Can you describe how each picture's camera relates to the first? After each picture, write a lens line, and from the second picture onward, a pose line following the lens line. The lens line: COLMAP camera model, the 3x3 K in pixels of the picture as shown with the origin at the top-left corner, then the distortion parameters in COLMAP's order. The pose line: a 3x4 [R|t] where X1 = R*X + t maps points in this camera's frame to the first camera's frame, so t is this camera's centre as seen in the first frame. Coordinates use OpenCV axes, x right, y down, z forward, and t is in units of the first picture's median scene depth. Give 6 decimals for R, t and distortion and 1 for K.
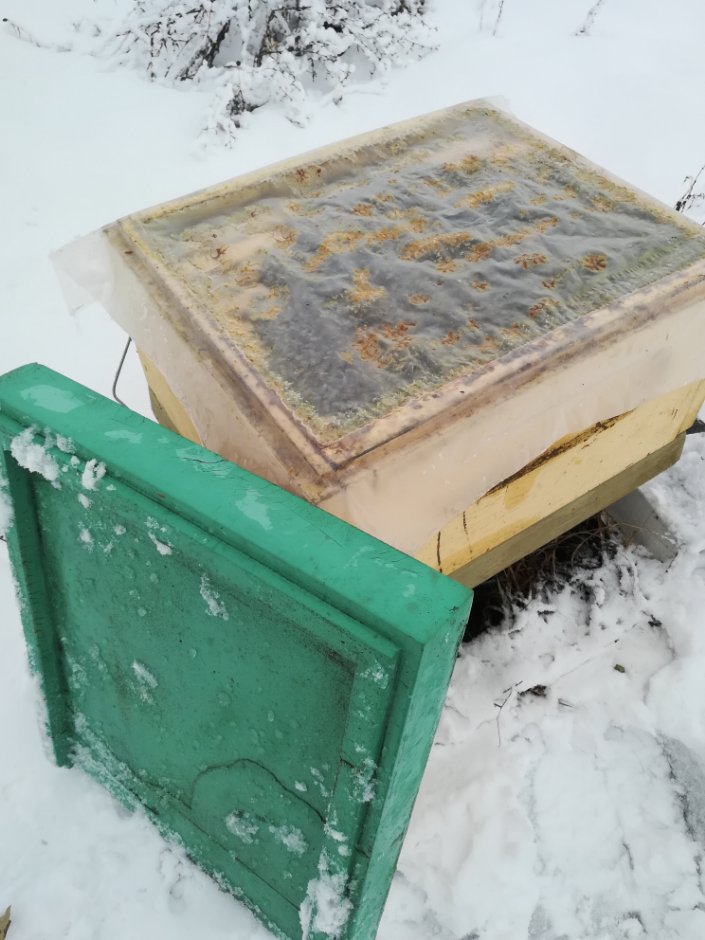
lens RADIAL K [[728.9, 0, 351.2], [0, 728.9, 471.3], [0, 0, 1]] dist [0.011175, 0.012943]
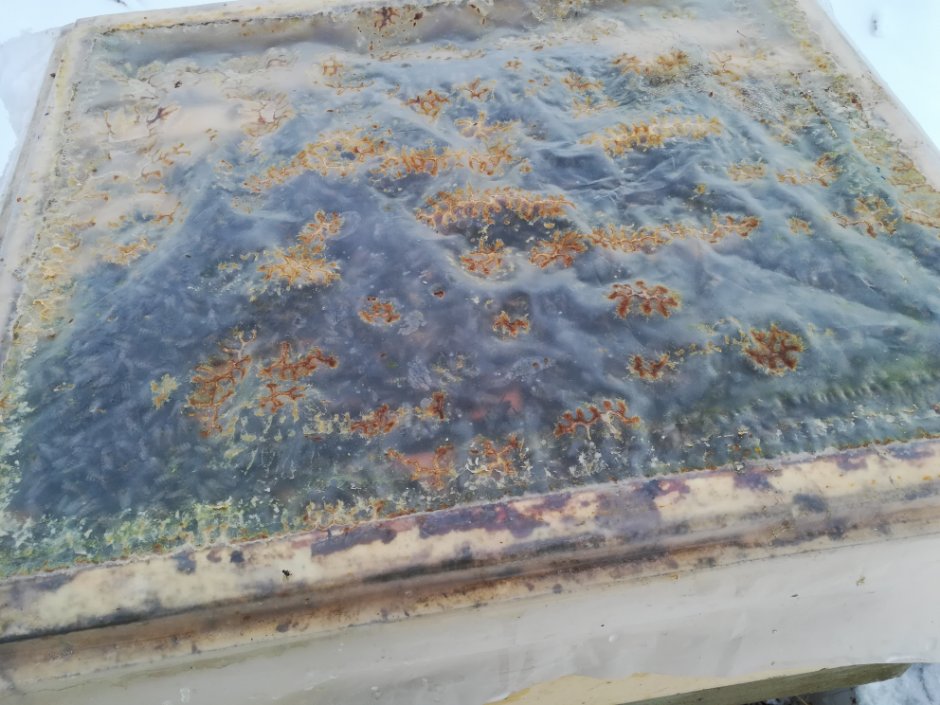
lens RADIAL K [[728.9, 0, 471.9], [0, 728.9, 352.7], [0, 0, 1]] dist [0.011175, 0.012943]
pose [[0.911905, 0.334192, -0.238212, 0.282259], [-0.316179, 0.942140, 0.111372, -0.286873], [0.261649, -0.026243, 0.964806, 0.528916]]
